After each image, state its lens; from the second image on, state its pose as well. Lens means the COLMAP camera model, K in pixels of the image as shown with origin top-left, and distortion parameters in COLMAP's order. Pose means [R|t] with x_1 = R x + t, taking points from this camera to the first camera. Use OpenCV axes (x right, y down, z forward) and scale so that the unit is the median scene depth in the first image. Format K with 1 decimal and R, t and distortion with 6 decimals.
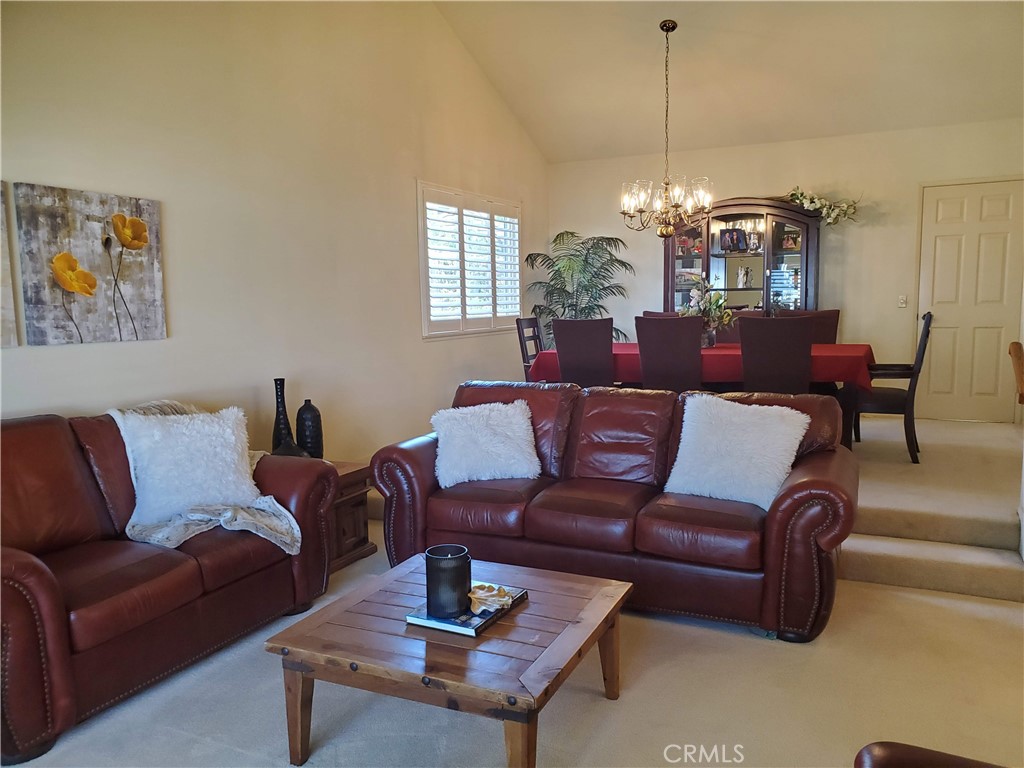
lens RADIAL K [[810.1, 0, 515.1], [0, 810.1, 389.1], [0, 0, 1]] dist [0.037029, -0.032081]
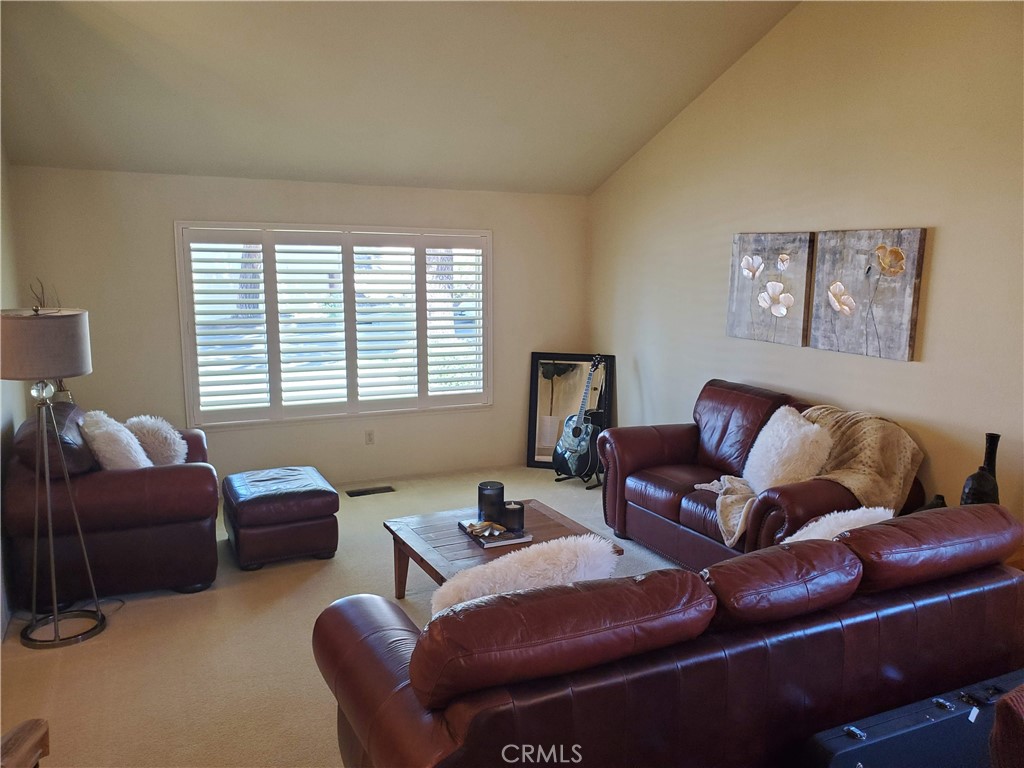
lens RADIAL K [[810.1, 0, 508.8], [0, 810.1, 383.4], [0, 0, 1]] dist [0.037029, -0.032081]
pose [[-0.620645, 0.124450, -0.774153, 0.751835], [-0.088692, 0.969845, 0.227014, -0.244010], [0.779059, 0.209556, -0.590891, 1.326474]]
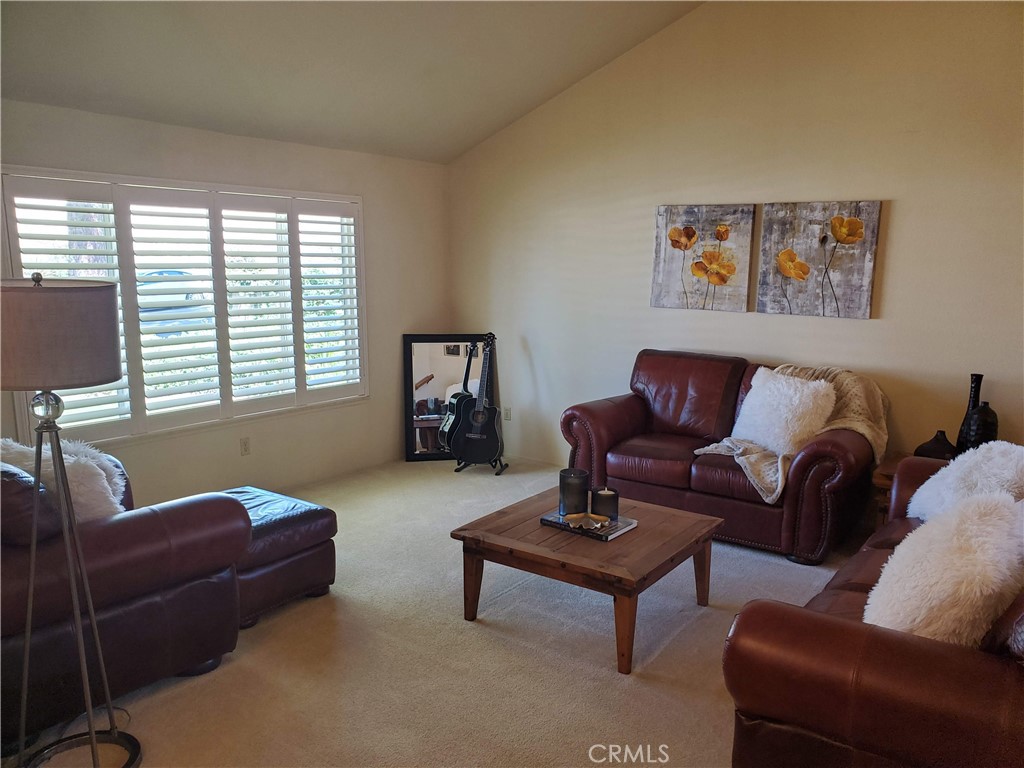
lens RADIAL K [[810.1, 0, 516.2], [0, 810.1, 386.7], [0, 0, 1]] dist [0.037029, -0.032081]
pose [[-0.171324, 0.167895, -0.970804, 0.884689], [-0.120718, 0.974370, 0.189815, -0.138948], [0.977791, 0.149713, -0.146665, 0.747903]]
